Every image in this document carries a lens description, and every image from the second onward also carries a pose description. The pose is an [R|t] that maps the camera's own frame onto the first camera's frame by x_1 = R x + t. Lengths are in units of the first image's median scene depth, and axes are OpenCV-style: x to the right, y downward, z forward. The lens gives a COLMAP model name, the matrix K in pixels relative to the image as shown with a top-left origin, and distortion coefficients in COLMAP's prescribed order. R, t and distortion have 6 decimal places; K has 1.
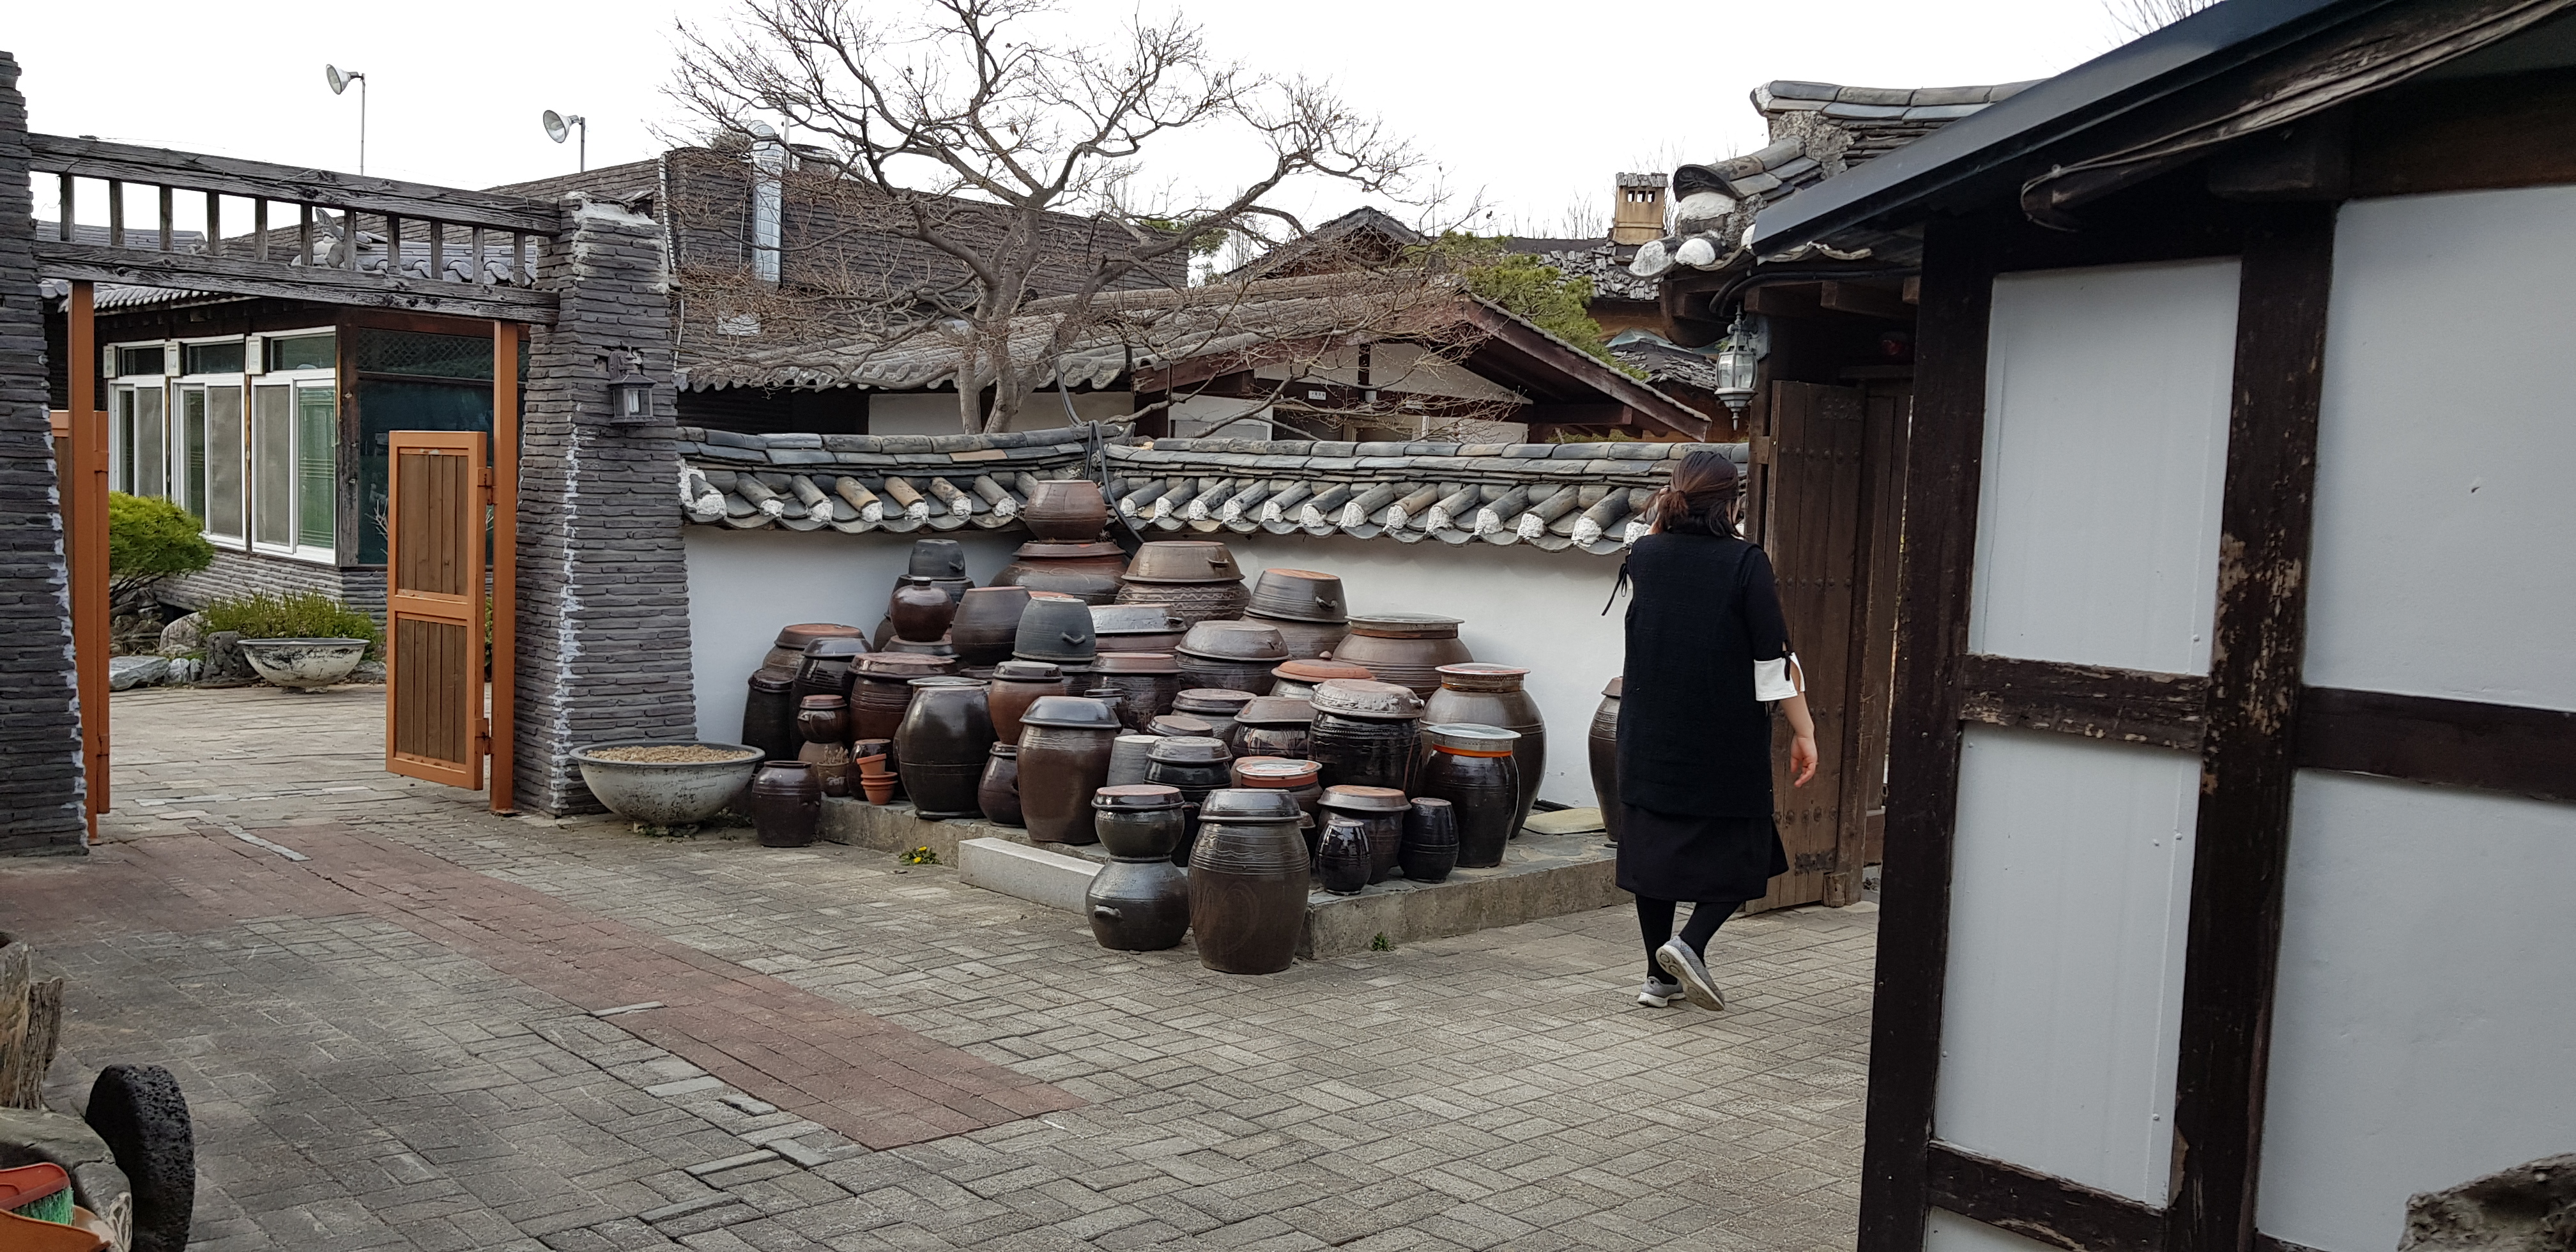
lens RADIAL K [[2084.2, 0, 1278.6], [0, 2084.2, 620.1], [0, 0, 1]] dist [0.089763, -0.196047]
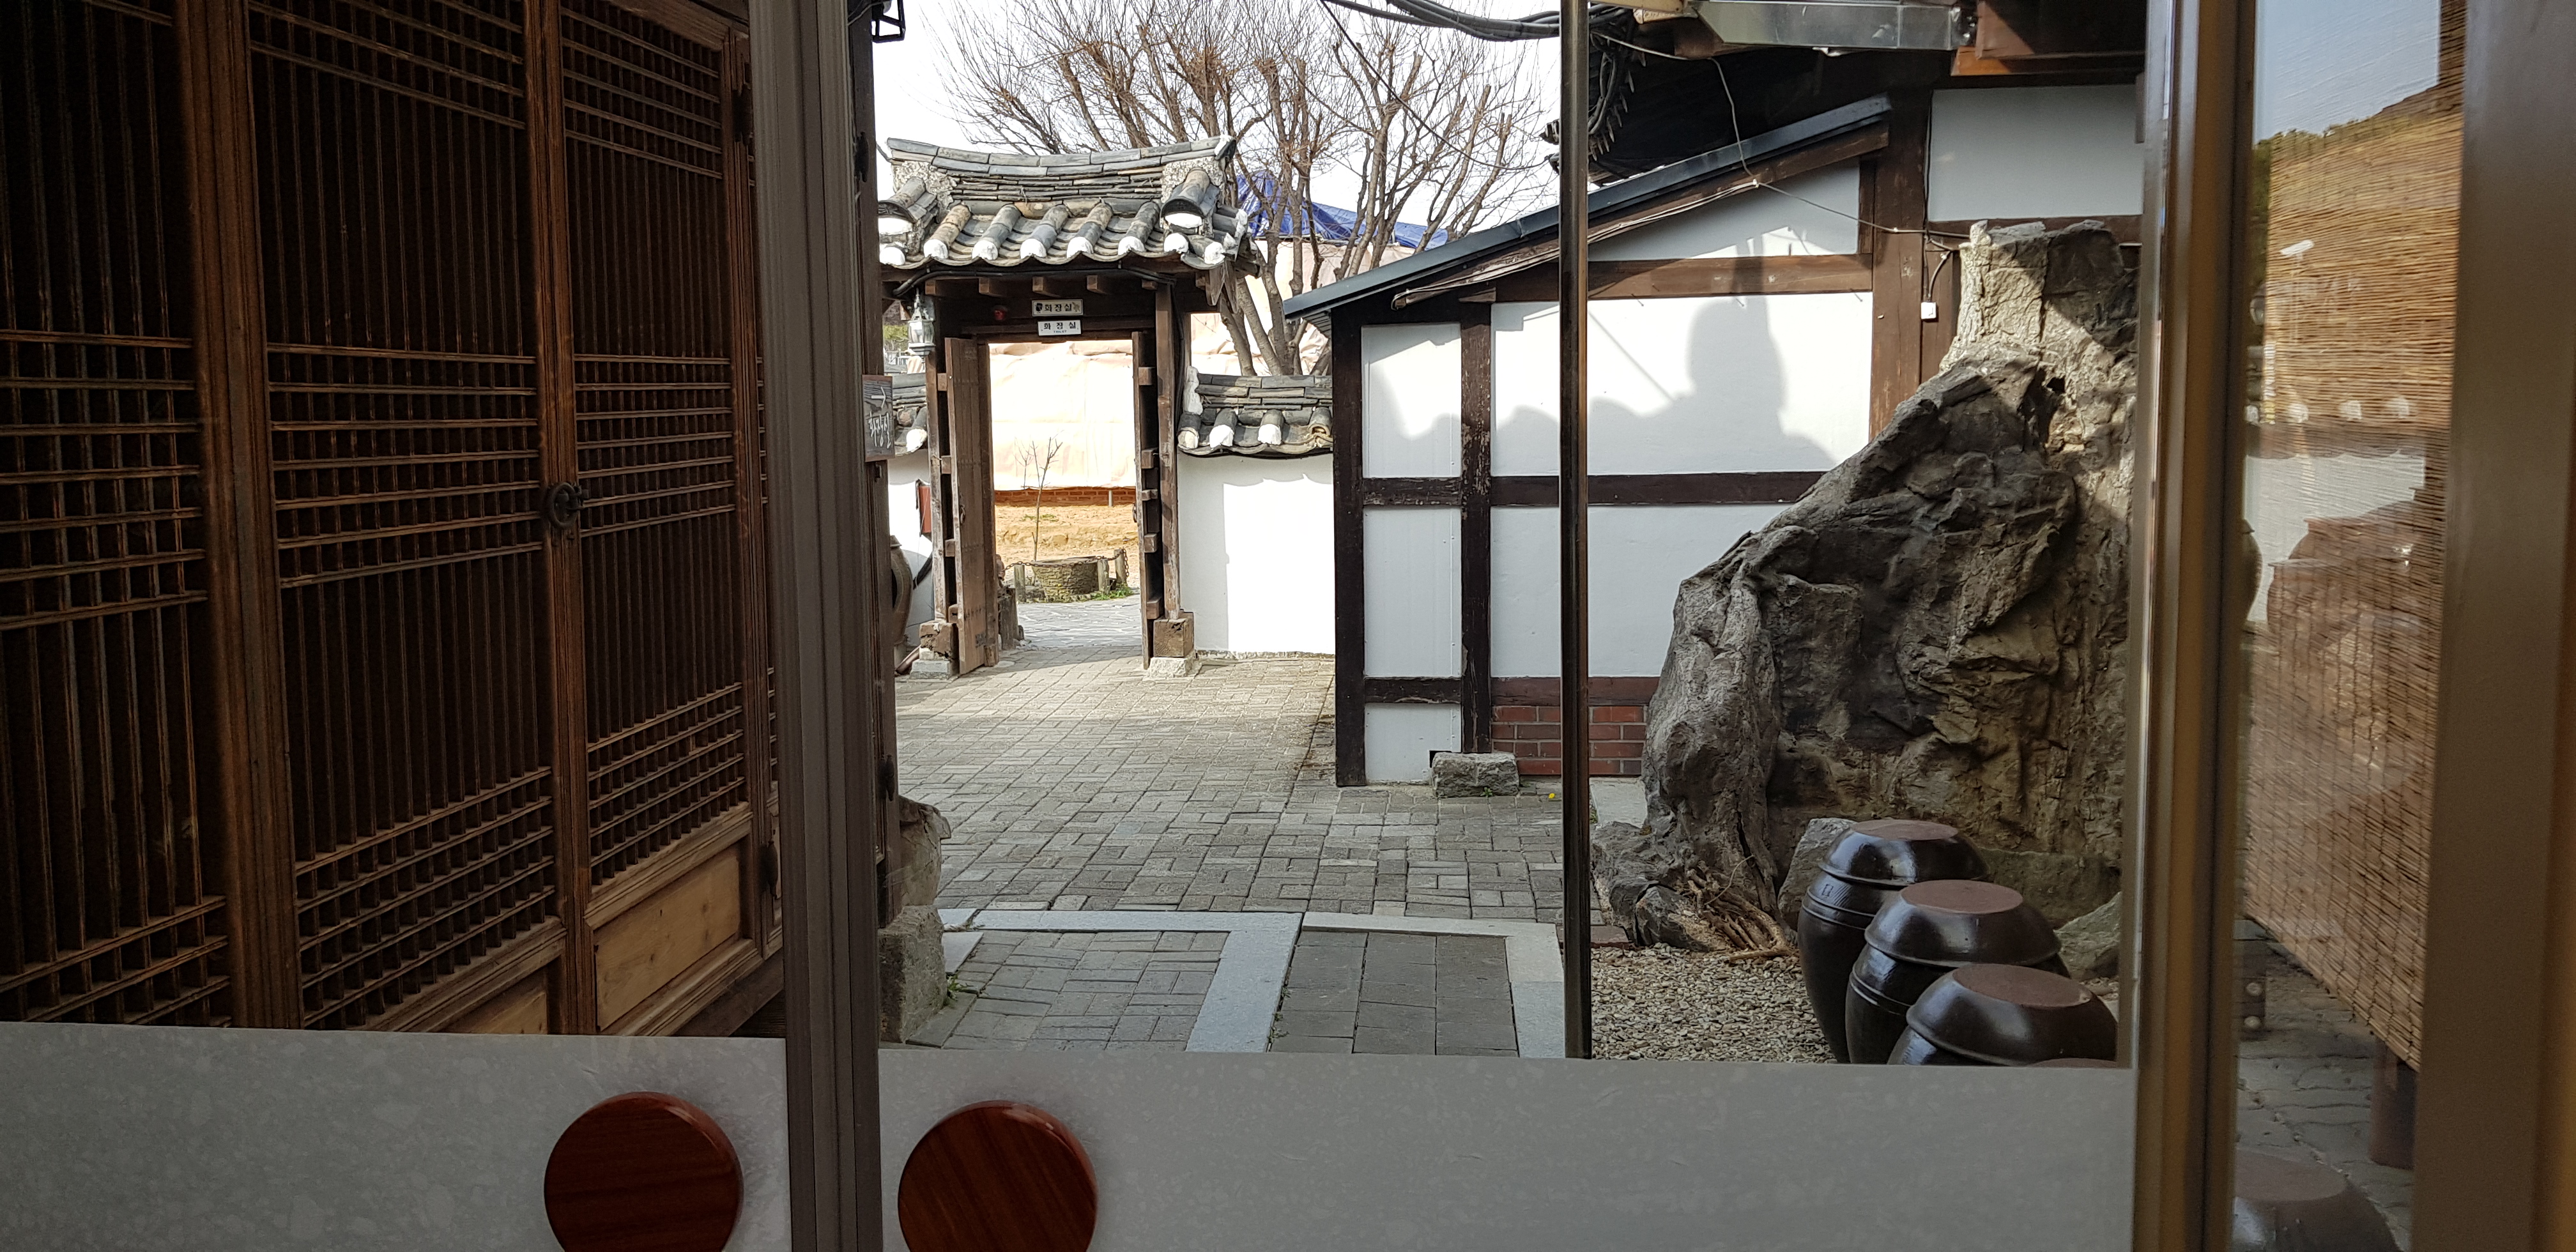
lens RADIAL K [[2084.2, 0, 1278.6], [0, 2084.2, 620.1], [0, 0, 1]] dist [0.089763, -0.196047]
pose [[0.746811, -0.125164, 0.653152, -1.440124], [0.087881, 0.992090, 0.089632, -0.049515], [-0.659204, -0.009539, 0.751904, -0.823801]]
